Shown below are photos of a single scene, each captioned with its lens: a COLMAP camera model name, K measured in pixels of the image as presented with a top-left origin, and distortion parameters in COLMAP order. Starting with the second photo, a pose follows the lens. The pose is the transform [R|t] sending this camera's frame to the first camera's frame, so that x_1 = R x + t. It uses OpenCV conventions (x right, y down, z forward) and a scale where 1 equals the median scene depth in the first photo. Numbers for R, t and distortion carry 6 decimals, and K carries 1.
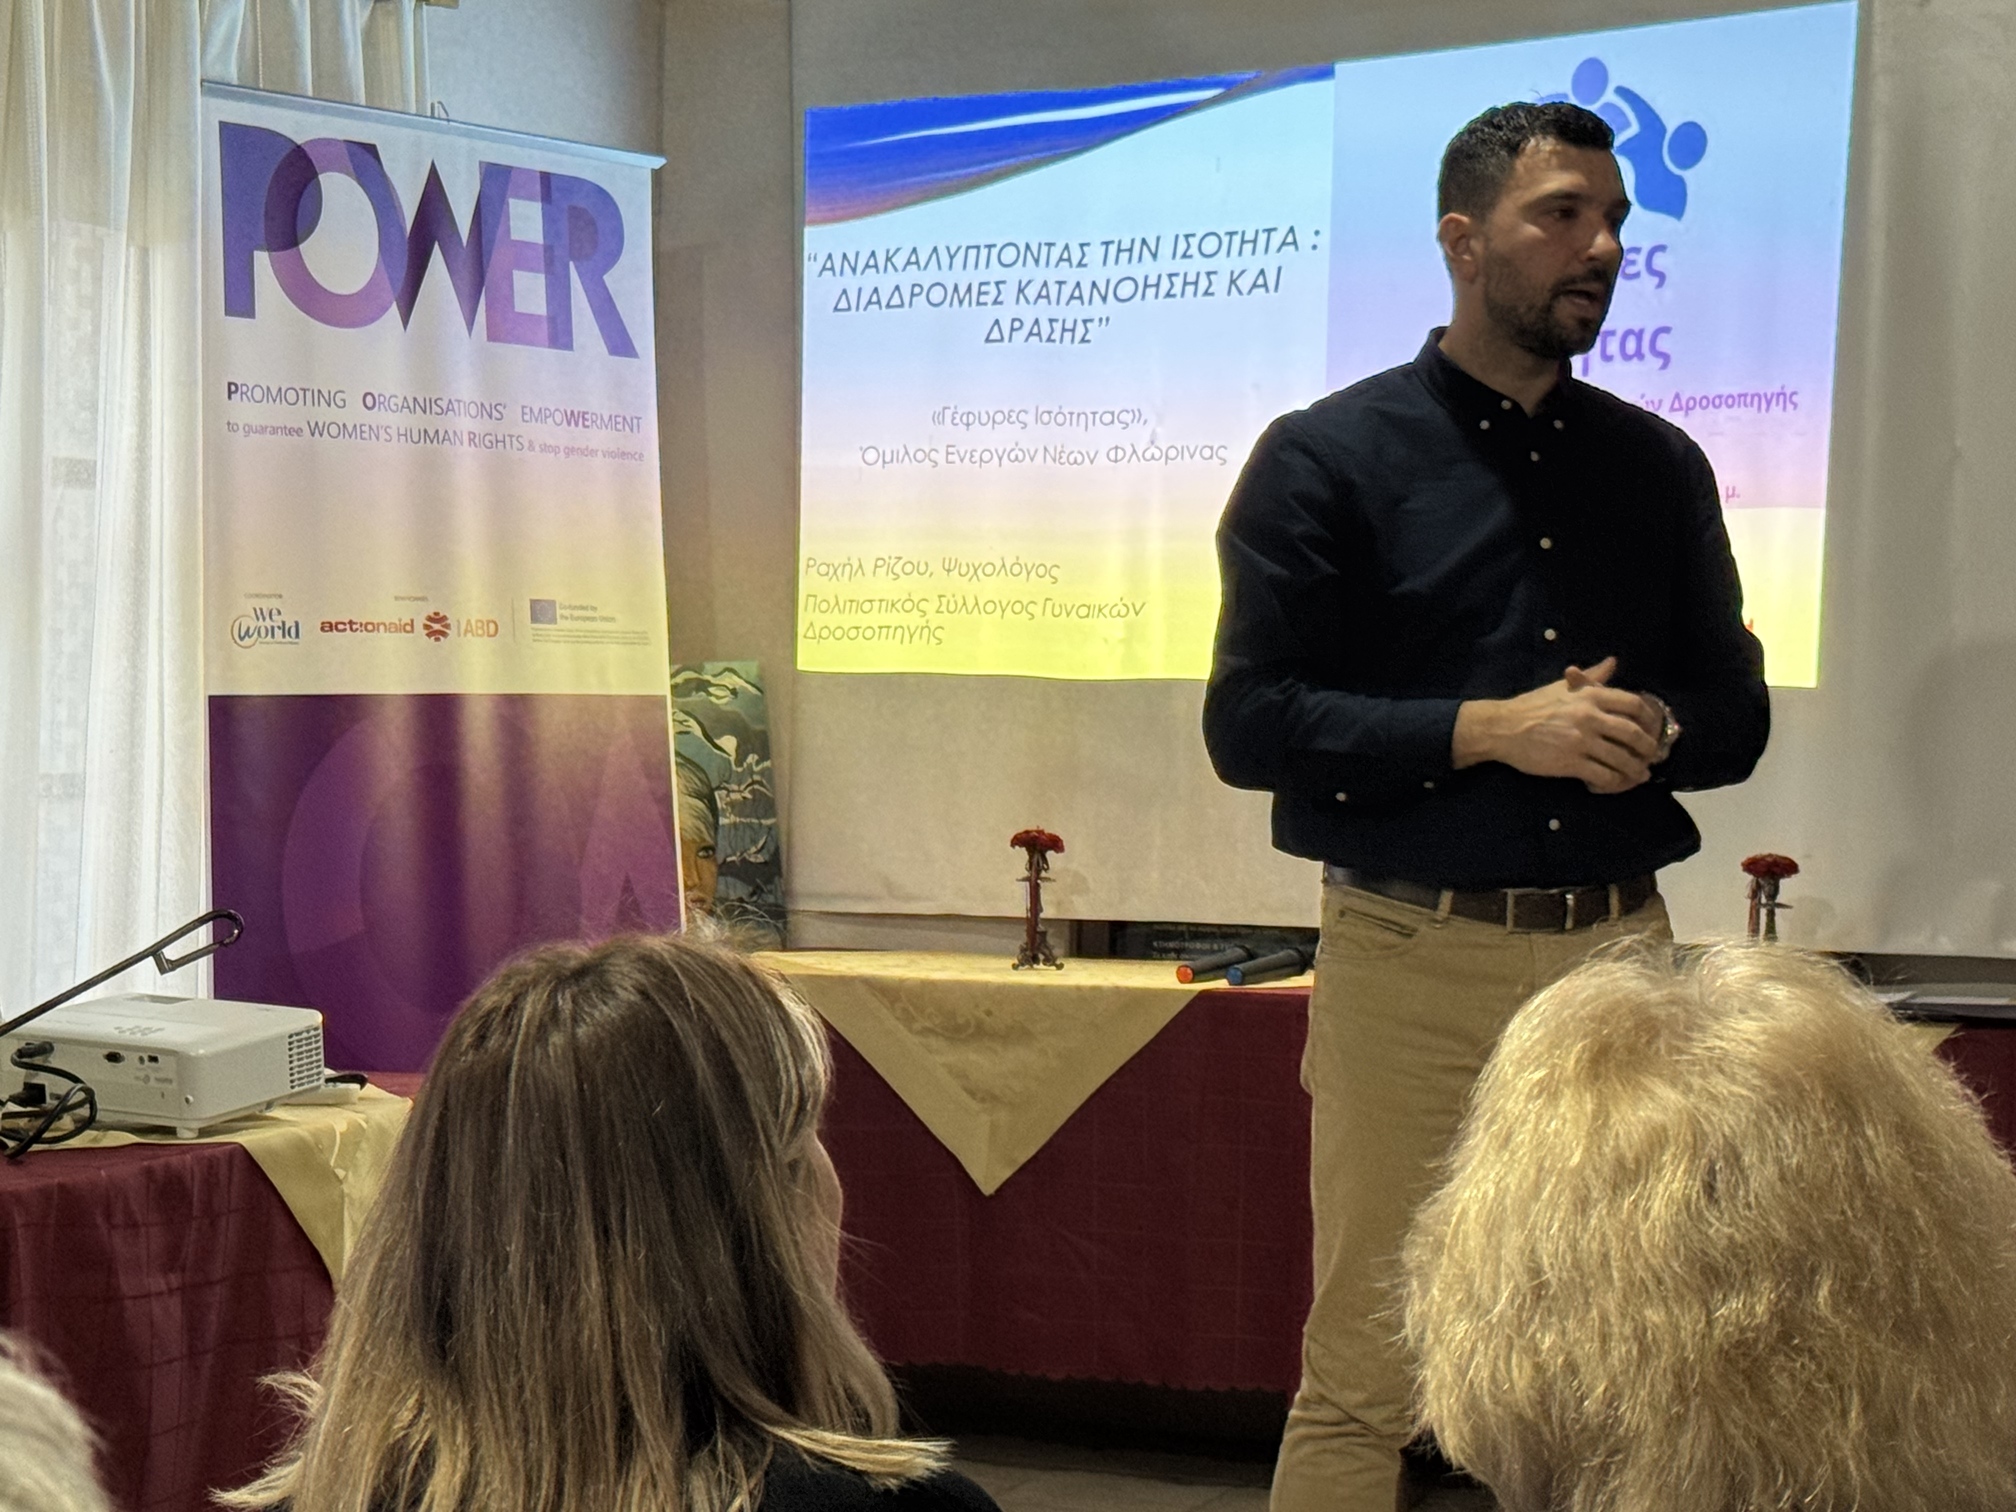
lens RADIAL K [[4347.2, 0, 1028.7], [0, 4347.2, 732.5], [0, 0, 1]] dist [0.182624, 0.000000]
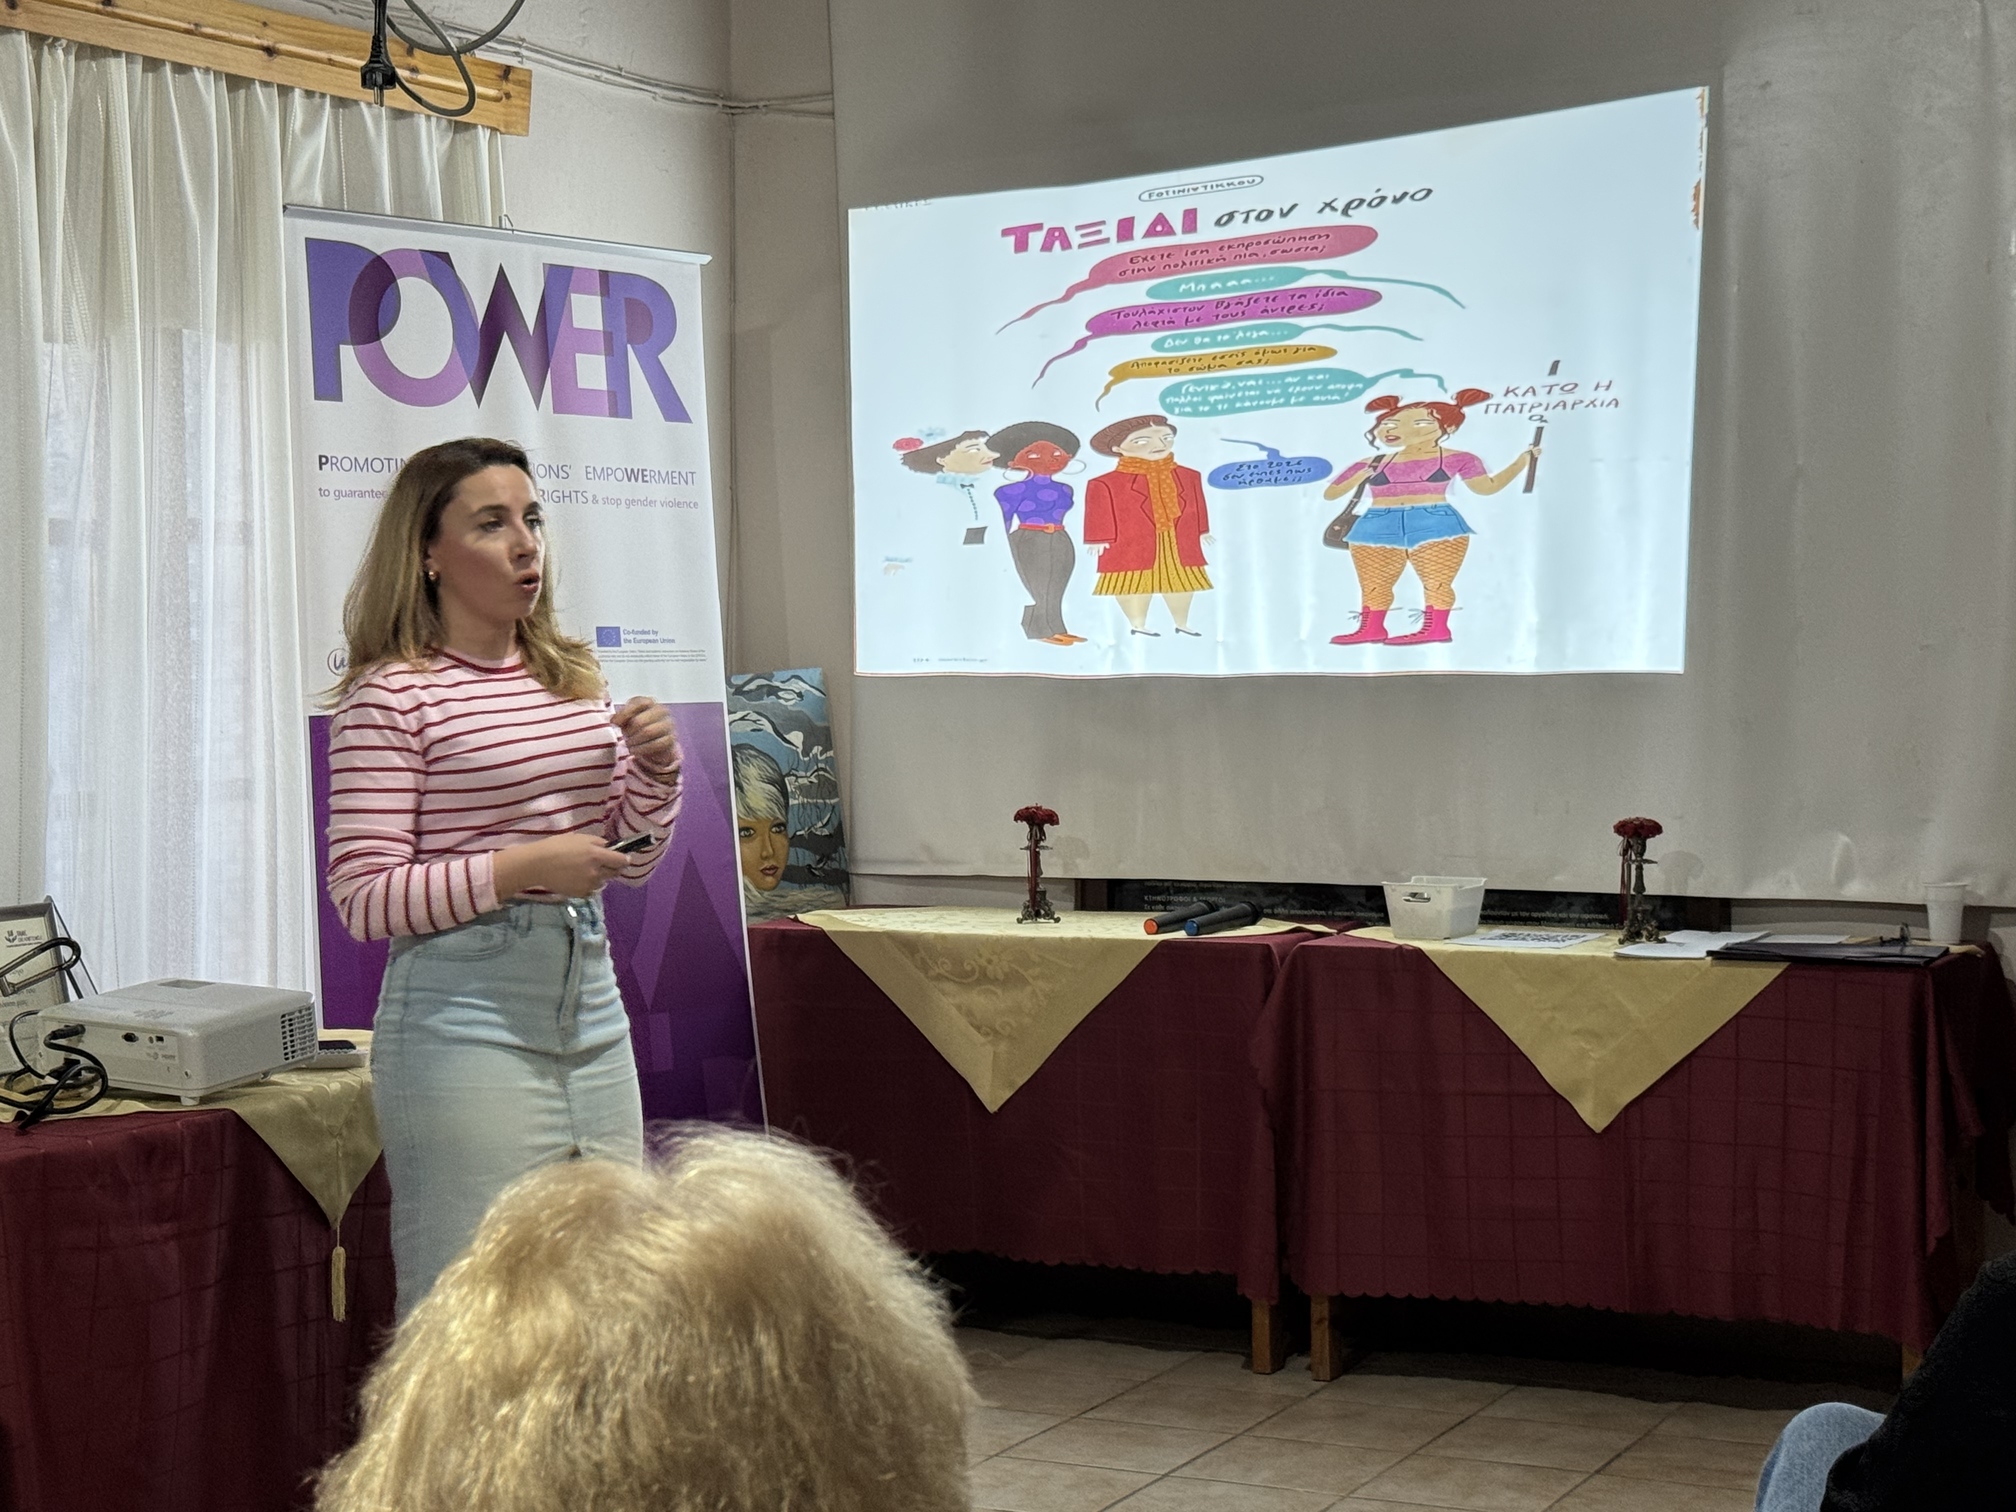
lens RADIAL K [[3371.2, 0, 1016.4], [0, 3371.2, 786.4], [0, 0, 1]] dist [0.151679, 0.000000]
pose [[0.996591, -0.020421, -0.079934, 0.073635], [0.022751, 0.999339, 0.028356, -0.010089], [0.079303, -0.030078, 0.996397, 0.074096]]
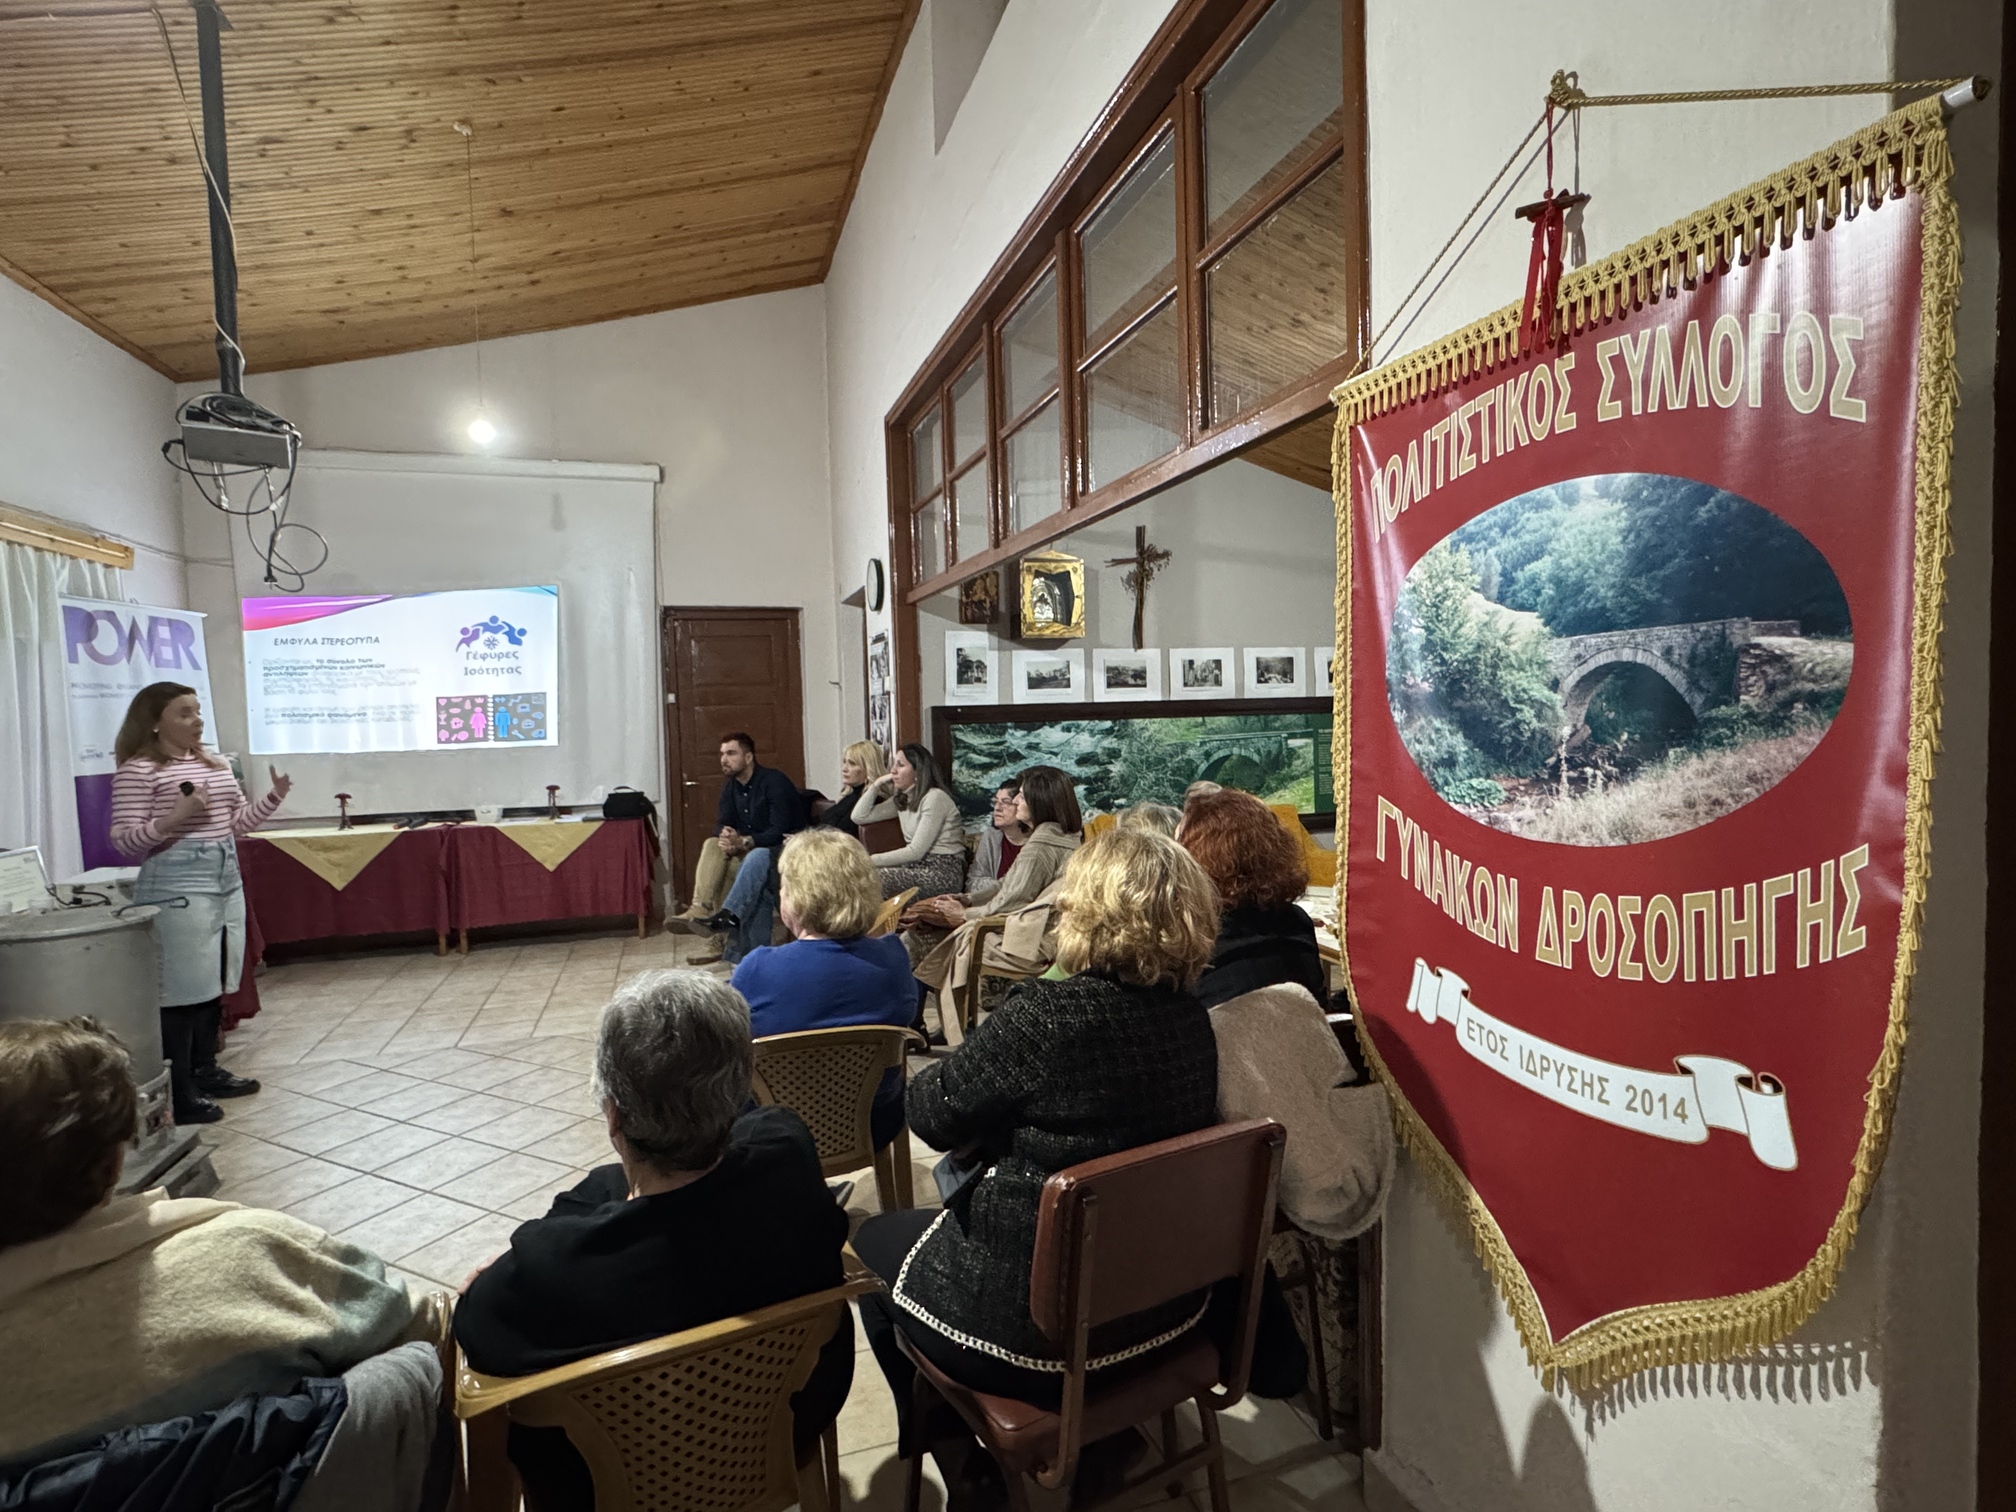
lens RADIAL K [[1019.5, 0, 995.2], [0, 1019.5, 766.4], [0, 0, 1]] dist [0.000875, -0.000329]
pose [[0.776010, -0.068809, 0.626956, -0.116149], [0.045894, 0.997556, 0.052678, -0.022545], [-0.629049, -0.012105, 0.777272, -0.050320]]
